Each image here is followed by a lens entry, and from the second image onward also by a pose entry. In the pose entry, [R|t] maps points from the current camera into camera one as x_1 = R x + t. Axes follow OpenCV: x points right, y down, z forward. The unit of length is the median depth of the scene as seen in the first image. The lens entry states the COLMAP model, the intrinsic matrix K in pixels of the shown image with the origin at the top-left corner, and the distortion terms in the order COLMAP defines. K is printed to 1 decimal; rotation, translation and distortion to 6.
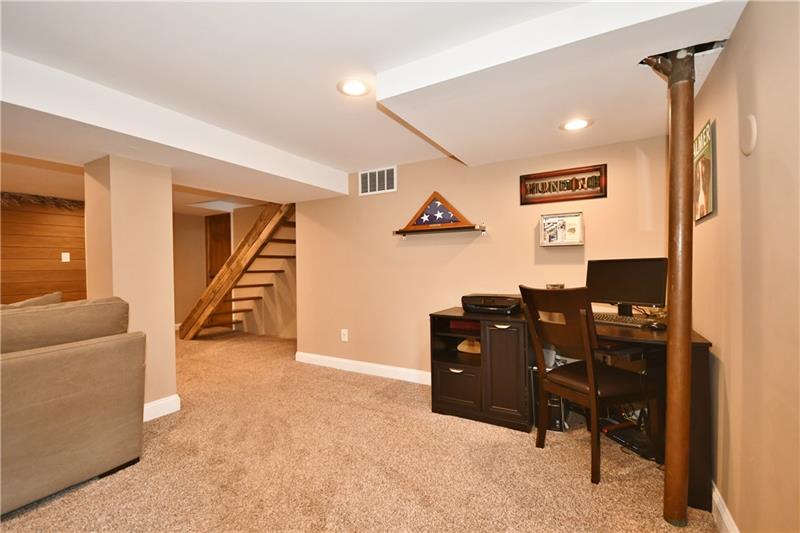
lens RADIAL K [[356.5, 0, 400.1], [0, 356.5, 266.4], [0, 0, 1]] dist [0.002240, -0.006310]
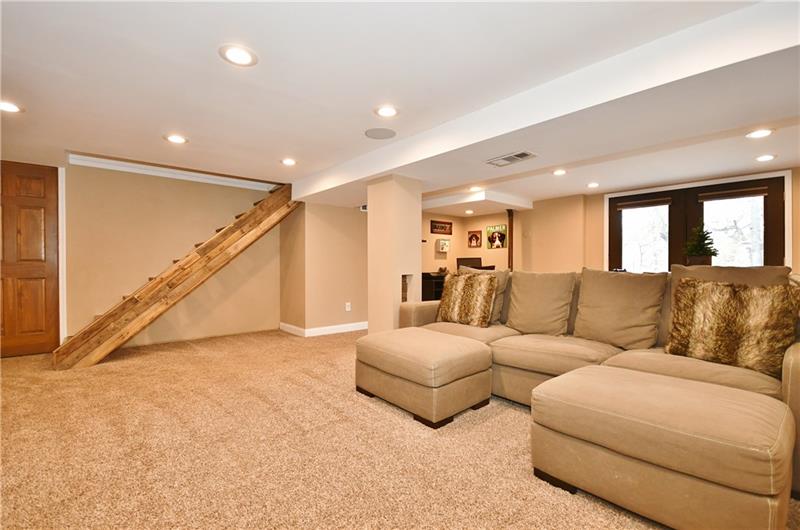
lens RADIAL K [[356.5, 0, 399.0], [0, 356.5, 265.5], [0, 0, 1]] dist [0.002240, -0.006310]
pose [[0.315384, 0.014714, 0.948850, -1.923266], [0.001529, 0.999871, -0.016014, 0.072769], [-0.948963, 0.006501, 0.315320, 0.491696]]
